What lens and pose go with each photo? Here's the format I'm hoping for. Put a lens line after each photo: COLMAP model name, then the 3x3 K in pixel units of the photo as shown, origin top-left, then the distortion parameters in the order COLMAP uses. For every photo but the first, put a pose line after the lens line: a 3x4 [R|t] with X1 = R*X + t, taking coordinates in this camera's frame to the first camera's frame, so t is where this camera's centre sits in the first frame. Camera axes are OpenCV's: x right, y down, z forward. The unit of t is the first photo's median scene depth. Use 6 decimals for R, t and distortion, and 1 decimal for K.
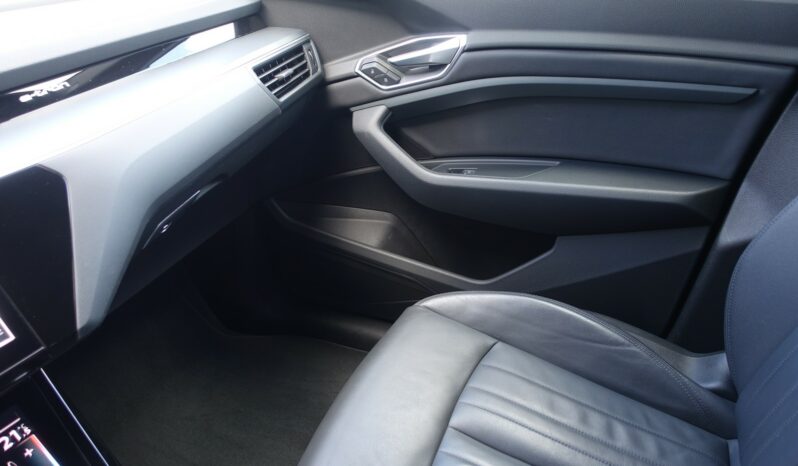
lens RADIAL K [[545.2, 0, 399.0], [0, 545.2, 233.0], [0, 0, 1]] dist [-0.003358, 0.000081]
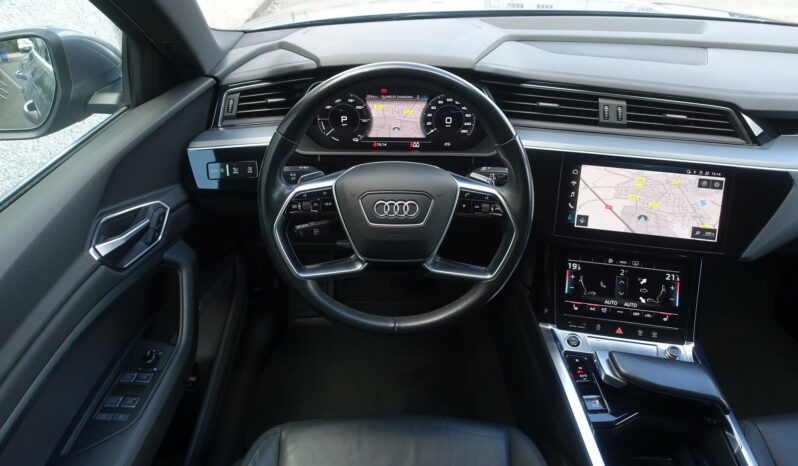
lens RADIAL K [[538.7, 0, 399.0], [0, 538.7, 233.0], [0, 0, 1]] dist [-0.009036, -0.000944]
pose [[0.404066, 0.592769, -0.696674, 0.089982], [-0.502004, 0.780378, 0.372830, 0.009200], [0.764671, 0.199086, 0.612897, -0.555697]]
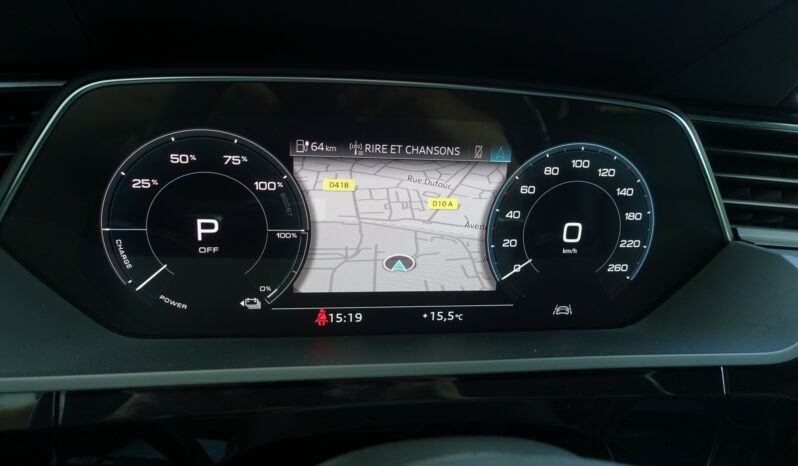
lens RADIAL K [[538.7, 0, 399.0], [0, 538.7, 233.0], [0, 0, 1]] dist [-0.009036, -0.000944]
pose [[0.530761, 0.397263, -0.748649, -0.575476], [-0.519045, 0.850667, 0.083417, 0.214763], [0.669989, 0.344308, 0.657698, -0.140740]]
